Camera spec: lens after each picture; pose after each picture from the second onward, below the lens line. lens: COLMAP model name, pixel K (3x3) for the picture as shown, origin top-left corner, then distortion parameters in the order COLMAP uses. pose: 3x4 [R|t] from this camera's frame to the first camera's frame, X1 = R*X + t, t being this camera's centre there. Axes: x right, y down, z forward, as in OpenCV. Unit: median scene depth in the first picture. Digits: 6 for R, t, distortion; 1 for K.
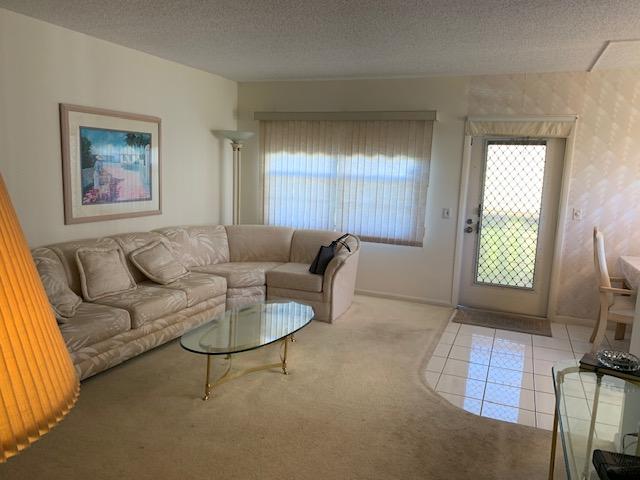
lens RADIAL K [[492.7, 0, 318.3], [0, 492.7, 242.3], [0, 0, 1]] dist [0.019492, -0.007903]
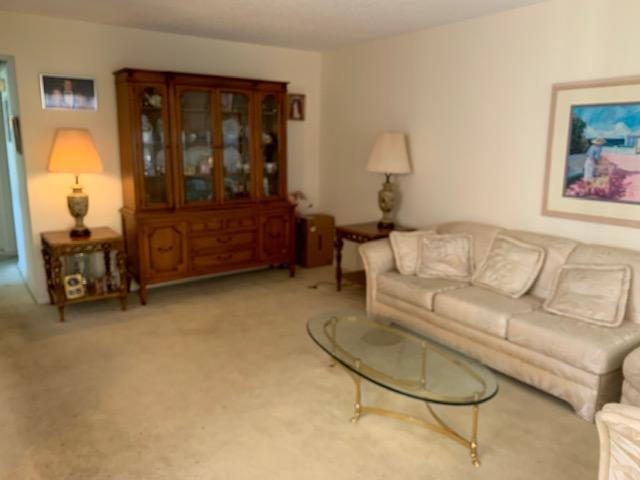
lens RADIAL K [[492.7, 0, 324.1], [0, 492.7, 237.3], [0, 0, 1]] dist [0.019492, -0.007903]
pose [[-0.518461, 0.124918, -0.845928, 0.473443], [-0.158447, 0.958106, 0.238594, -0.145727], [0.840293, 0.257736, -0.476948, 1.057501]]
